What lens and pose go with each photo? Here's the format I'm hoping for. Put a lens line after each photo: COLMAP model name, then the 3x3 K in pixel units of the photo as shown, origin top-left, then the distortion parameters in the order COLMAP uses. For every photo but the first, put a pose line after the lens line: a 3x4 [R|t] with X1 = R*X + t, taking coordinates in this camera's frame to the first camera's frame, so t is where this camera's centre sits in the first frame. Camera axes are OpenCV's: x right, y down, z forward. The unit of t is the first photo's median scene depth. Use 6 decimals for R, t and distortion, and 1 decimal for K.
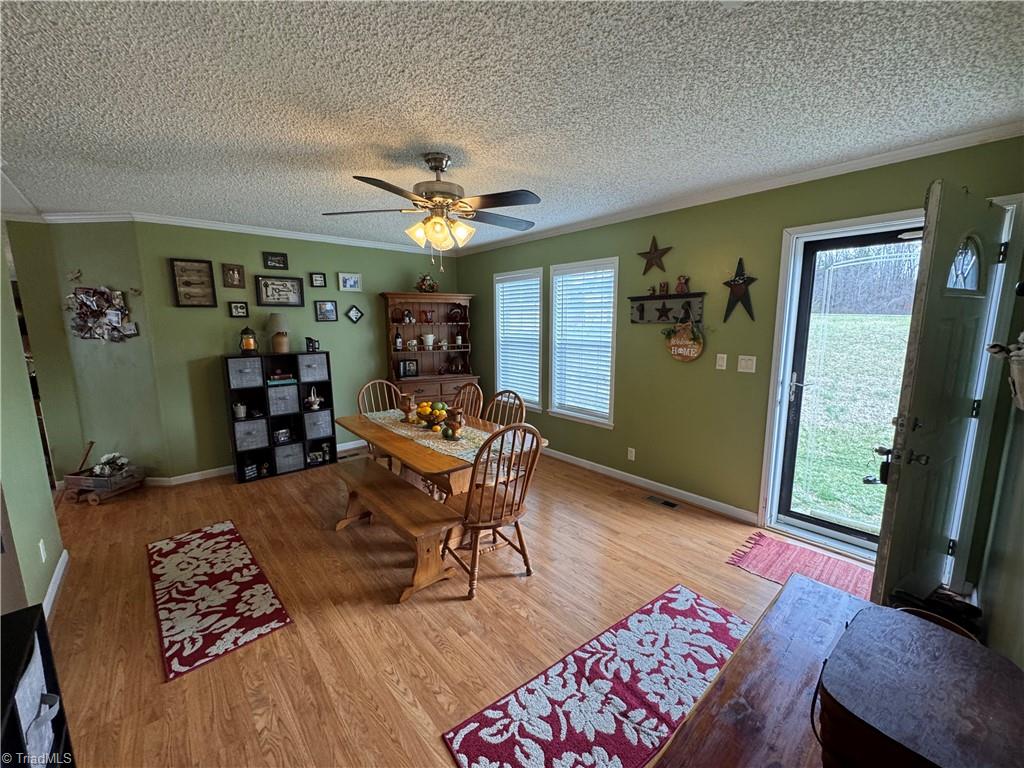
lens RADIAL K [[408.8, 0, 510.9], [0, 408.8, 384.9], [0, 0, 1]] dist [-0.005587, 0.000615]
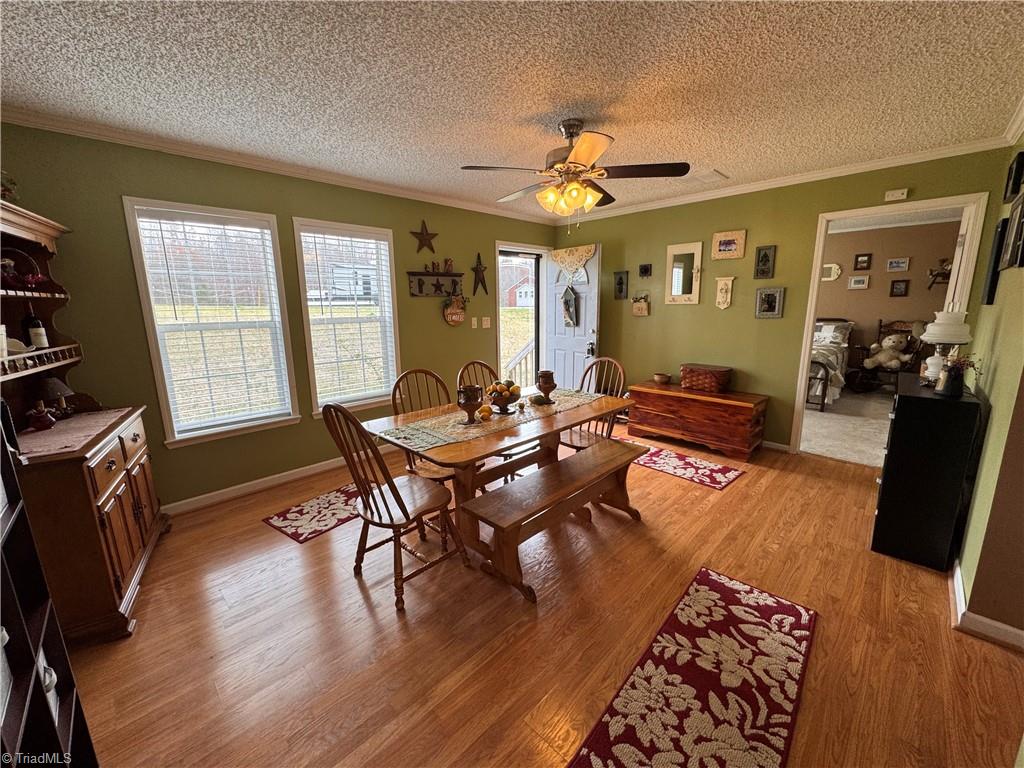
lens RADIAL K [[408.8, 0, 513.1], [0, 408.8, 385.2], [0, 0, 1]] dist [-0.005587, 0.000615]
pose [[-0.079004, -0.185503, 0.979463, -1.339952], [0.171509, 0.965353, 0.196665, -0.146212], [-0.982010, 0.183524, -0.044451, 1.341684]]
